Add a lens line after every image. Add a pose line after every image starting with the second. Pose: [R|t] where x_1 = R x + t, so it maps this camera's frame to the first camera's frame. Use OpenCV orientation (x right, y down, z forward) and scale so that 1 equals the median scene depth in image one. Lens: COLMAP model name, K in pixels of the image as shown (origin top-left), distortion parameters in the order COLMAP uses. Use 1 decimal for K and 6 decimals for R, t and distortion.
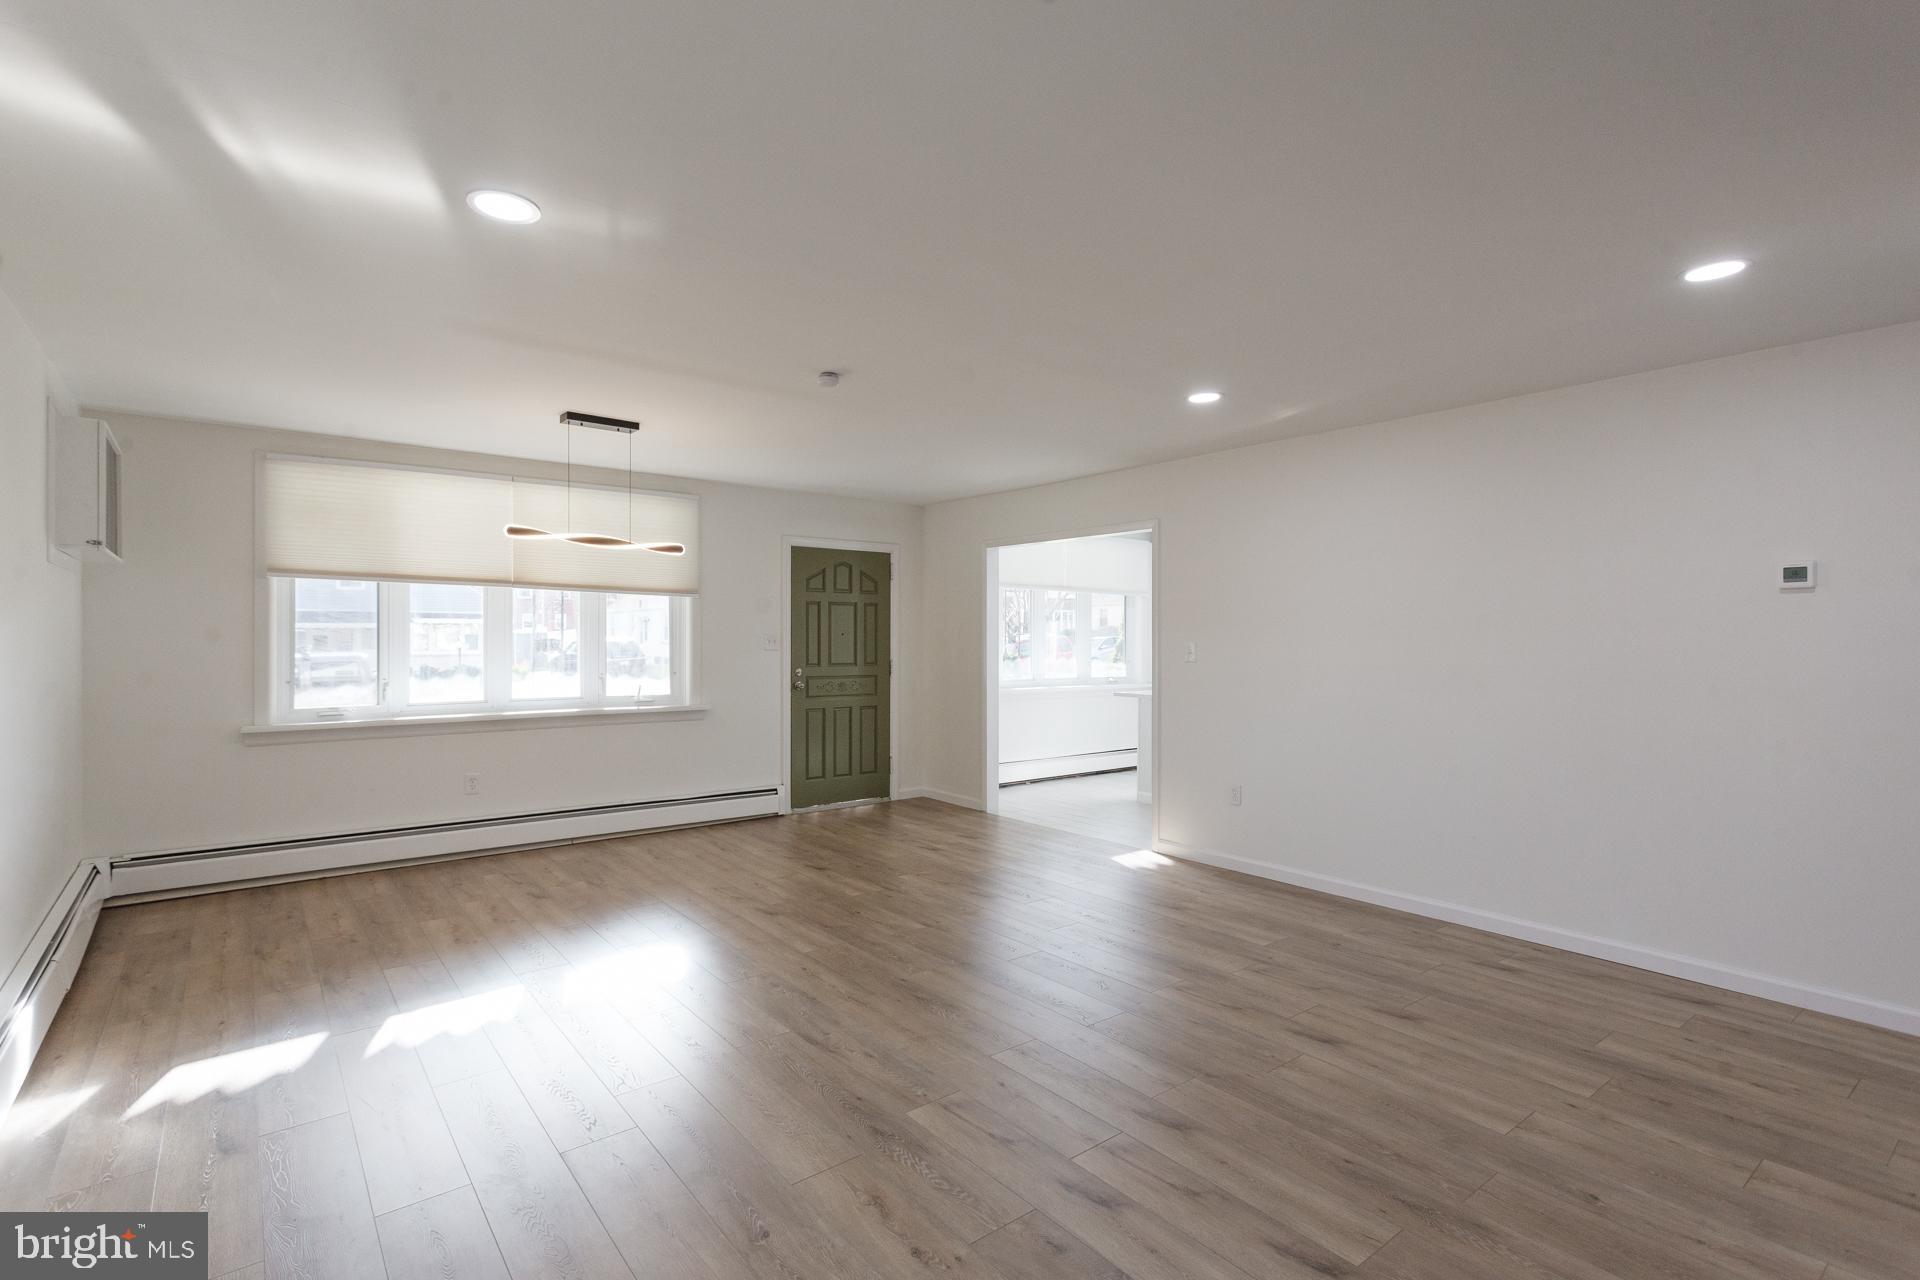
lens RADIAL K [[909.4, 0, 949.8], [0, 909.4, 637.4], [0, 0, 1]] dist [0.021739, -0.003479]
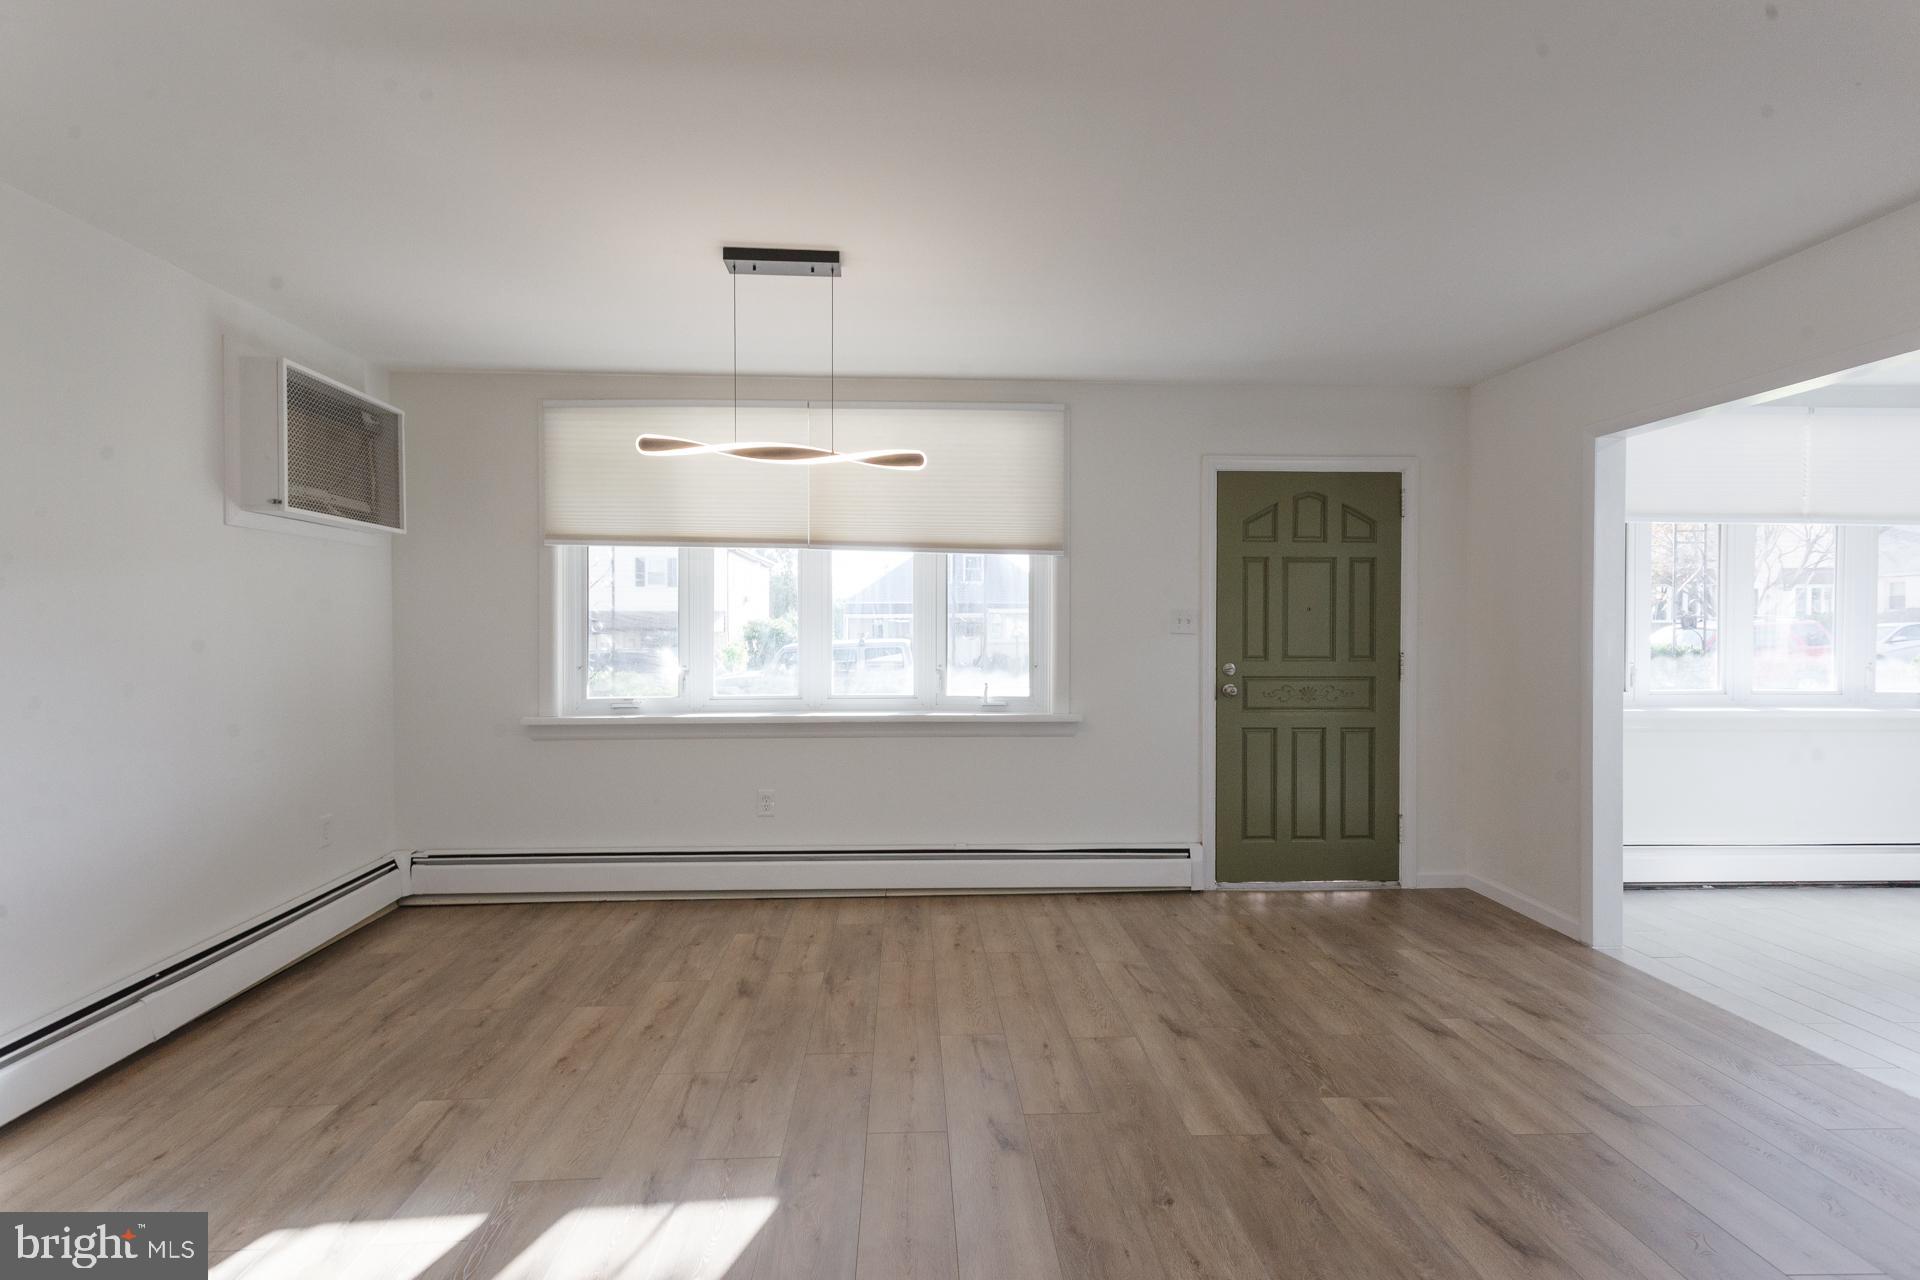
lens RADIAL K [[909.4, 0, 958.3], [0, 909.4, 646.3], [0, 0, 1]] dist [0.021739, -0.003479]
pose [[0.815962, 0.009044, -0.578035, 0.065607], [0.002363, 0.999817, 0.018980, 0.012849], [0.578101, -0.016853, 0.815791, 0.502270]]
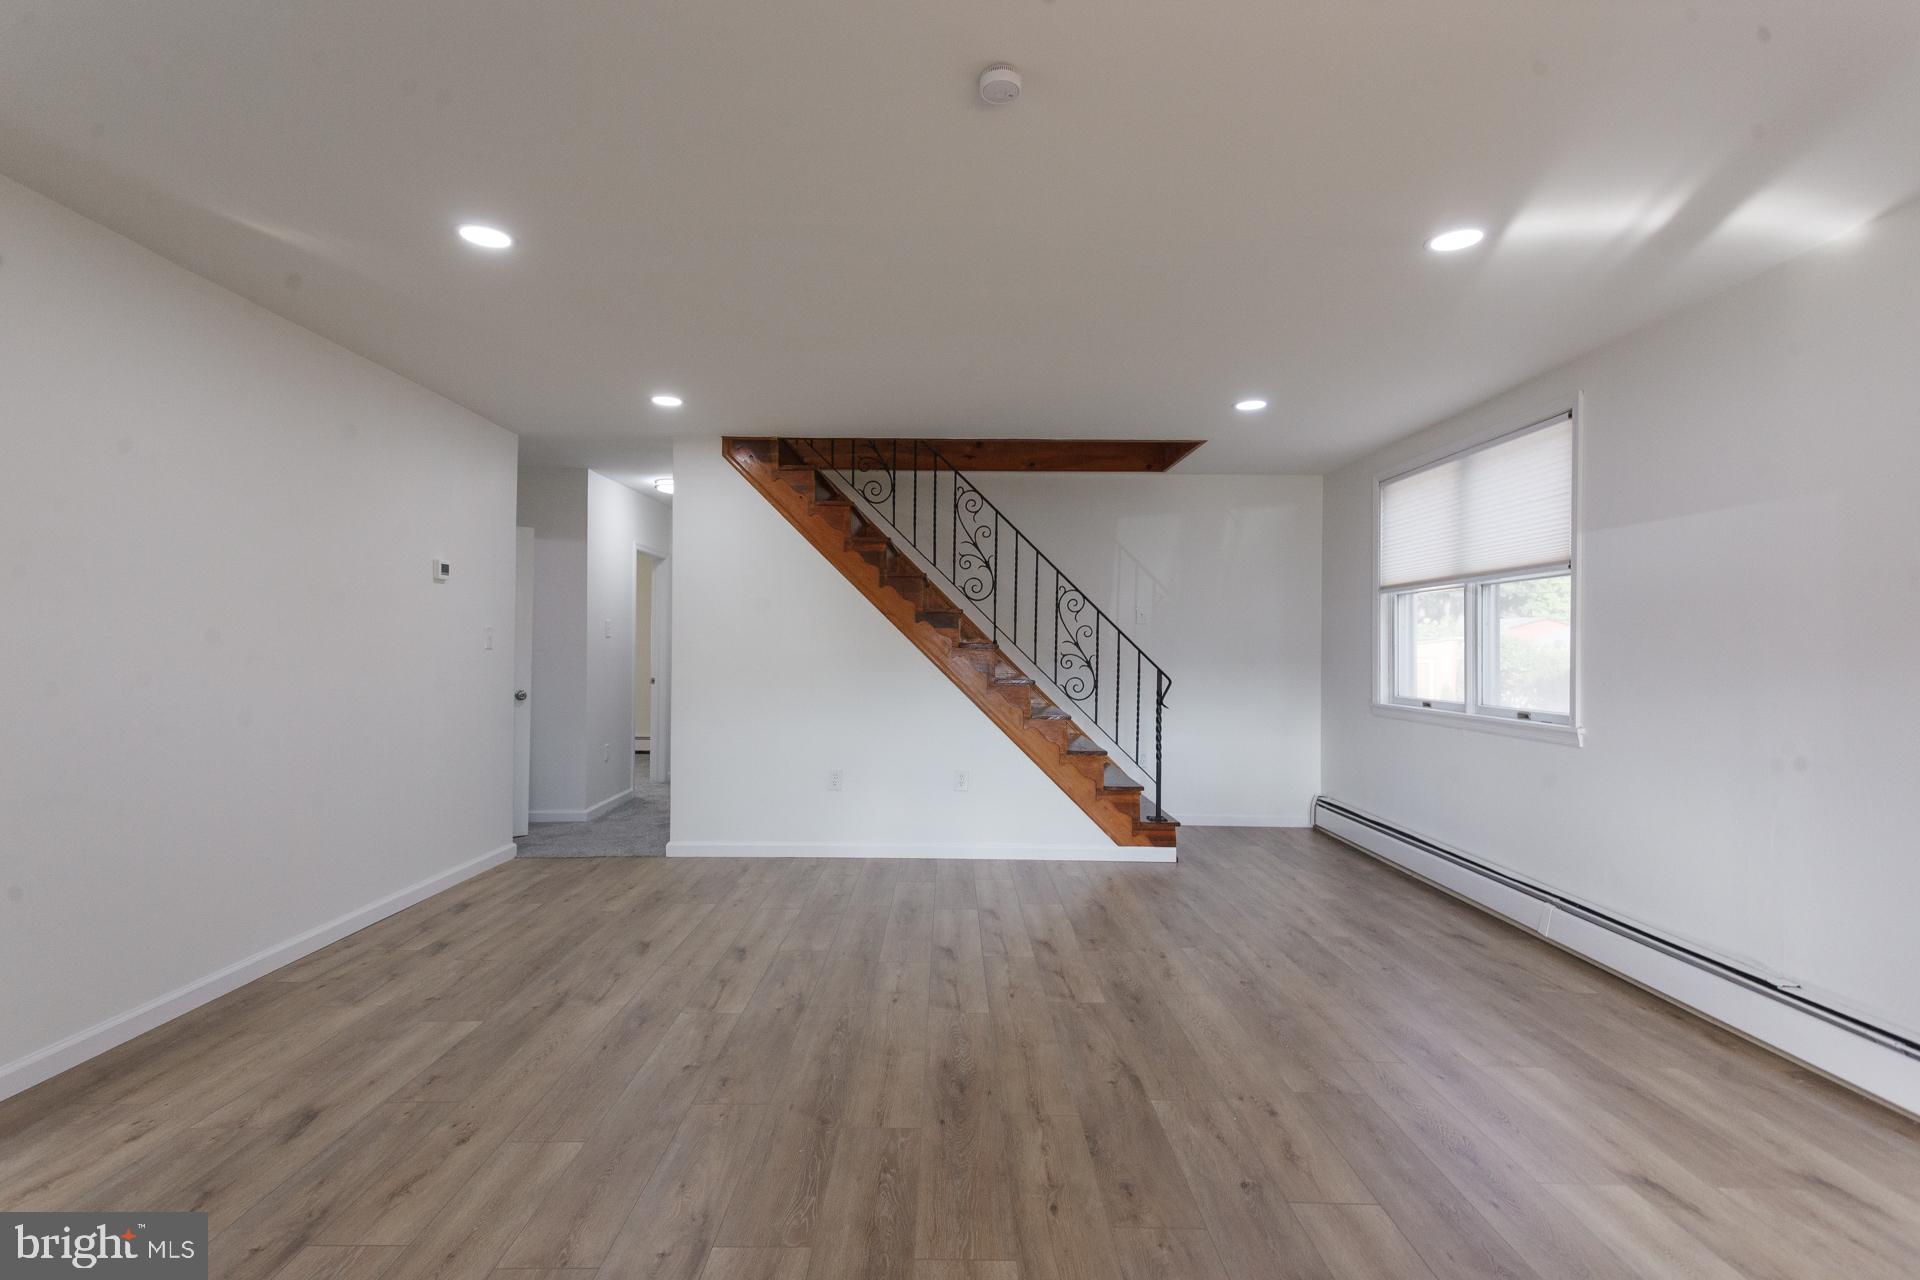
lens RADIAL K [[909.4, 0, 944.6], [0, 909.4, 645.2], [0, 0, 1]] dist [0.021739, -0.003479]
pose [[-0.785732, -0.006994, 0.618528, -0.319890], [-0.010033, 0.999949, -0.001438, 0.023352], [-0.618486, -0.007335, -0.785761, 1.062840]]
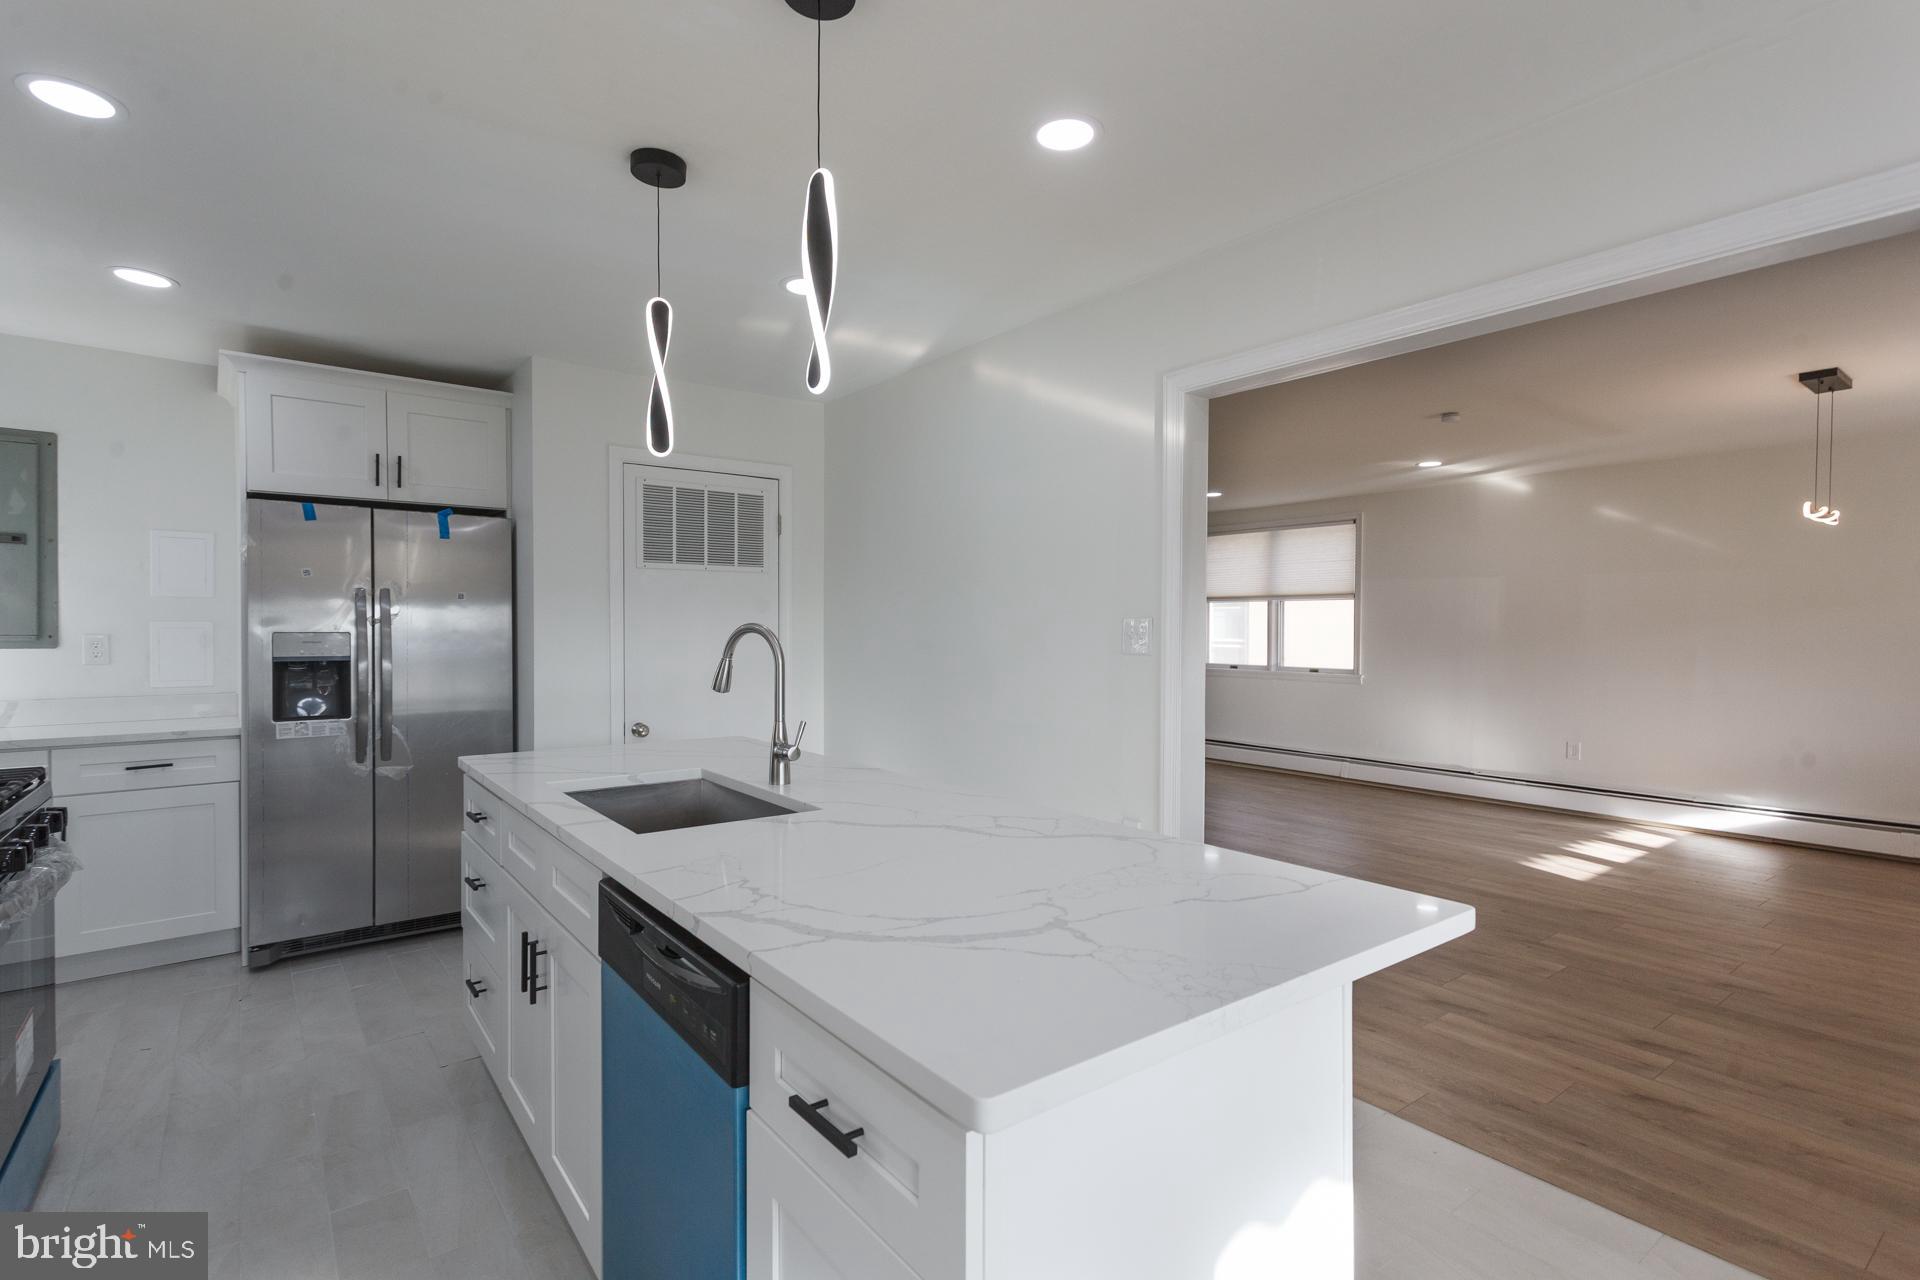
lens RADIAL K [[909.4, 0, 935.6], [0, 909.4, 639.8], [0, 0, 1]] dist [0.021739, -0.003479]
pose [[-0.999581, -0.006474, 0.028224, 0.405050], [-0.006080, 0.999883, 0.014017, 0.008792], [-0.028311, 0.013840, -0.999503, 1.716976]]
